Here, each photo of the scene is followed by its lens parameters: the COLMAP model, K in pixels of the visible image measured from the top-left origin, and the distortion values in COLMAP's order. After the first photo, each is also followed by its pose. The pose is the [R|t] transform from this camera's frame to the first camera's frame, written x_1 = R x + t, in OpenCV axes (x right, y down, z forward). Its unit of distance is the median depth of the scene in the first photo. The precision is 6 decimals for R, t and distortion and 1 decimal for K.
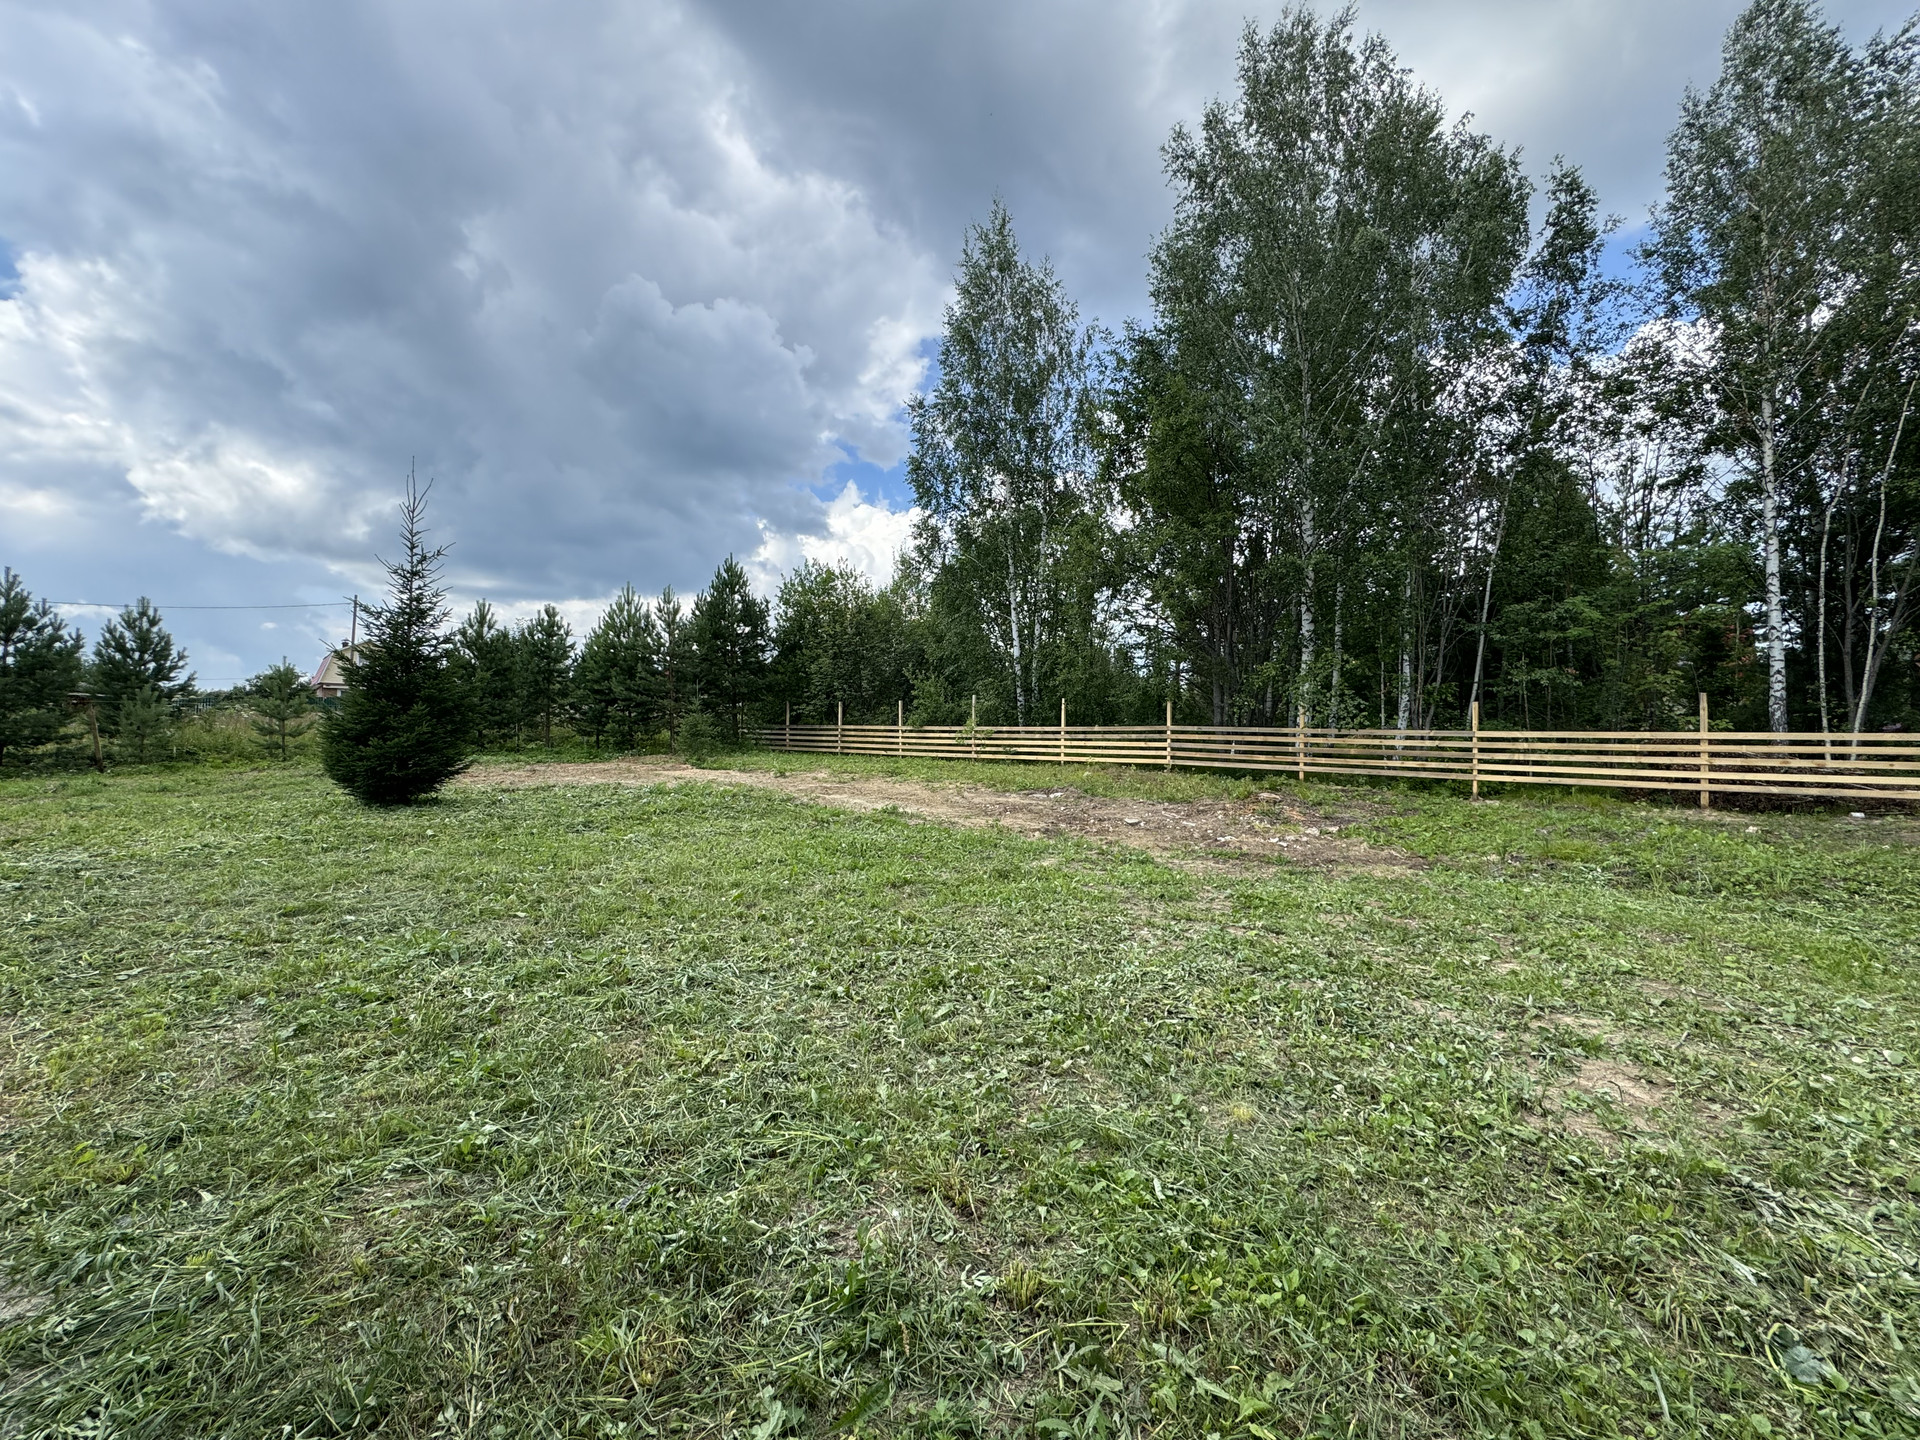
lens RADIAL K [[773.5, 0, 948.3], [0, 773.5, 723.5], [0, 0, 1]] dist [-0.000162, -0.000009]
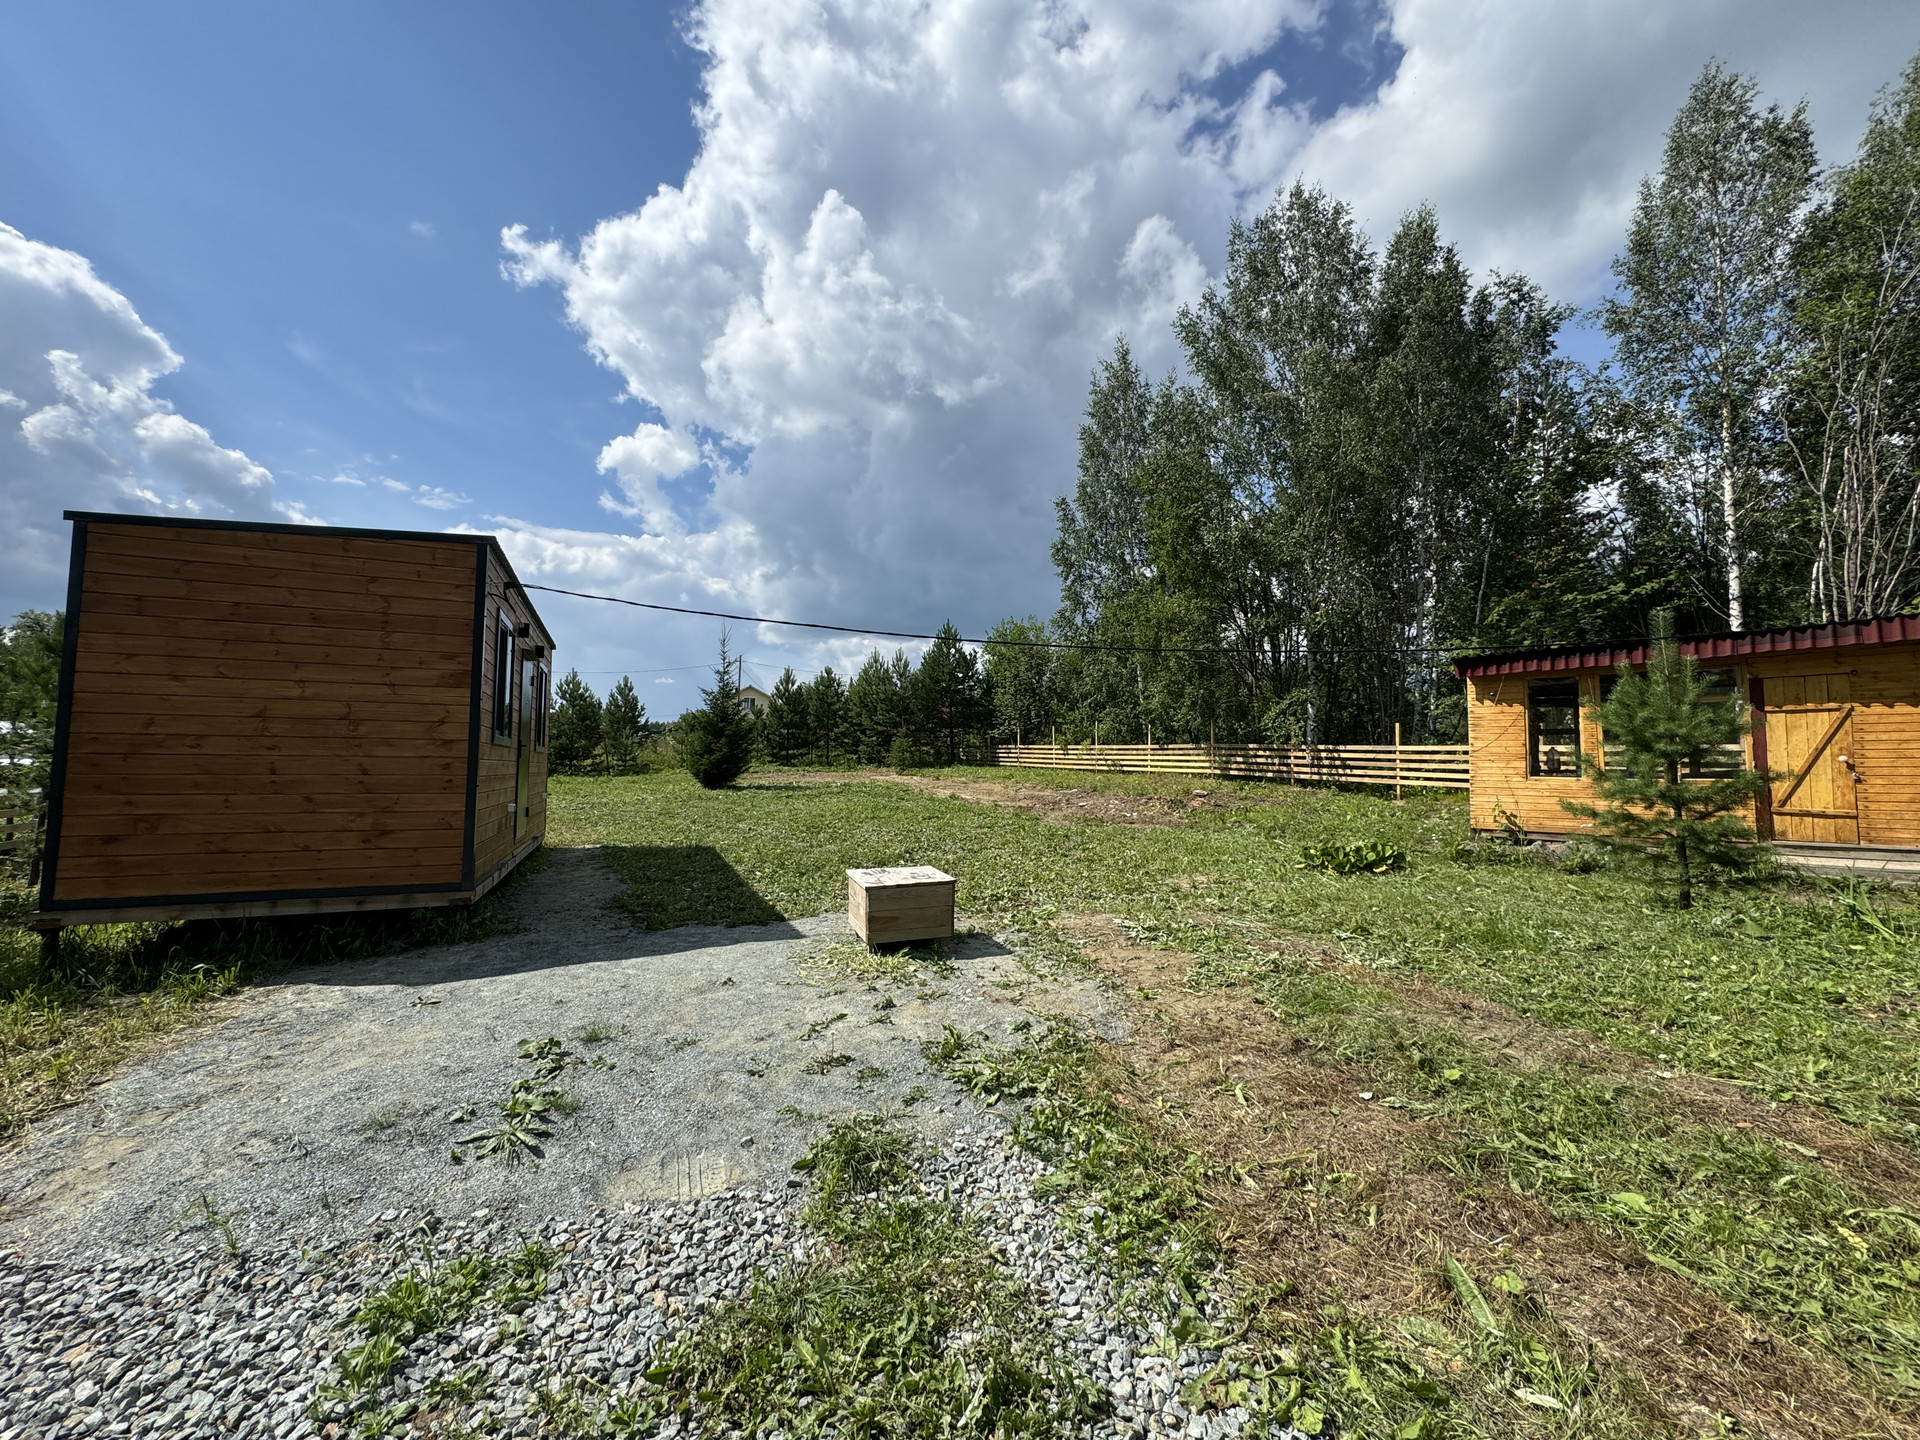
lens RADIAL K [[773.5, 0, 959.0], [0, 773.5, 713.5], [0, 0, 1]] dist [-0.000162, -0.000009]
pose [[0.914931, -0.023747, -0.402912, 0.377603], [0.007907, 0.999131, -0.040931, 0.002197], [0.403533, 0.034263, 0.914323, -0.318966]]
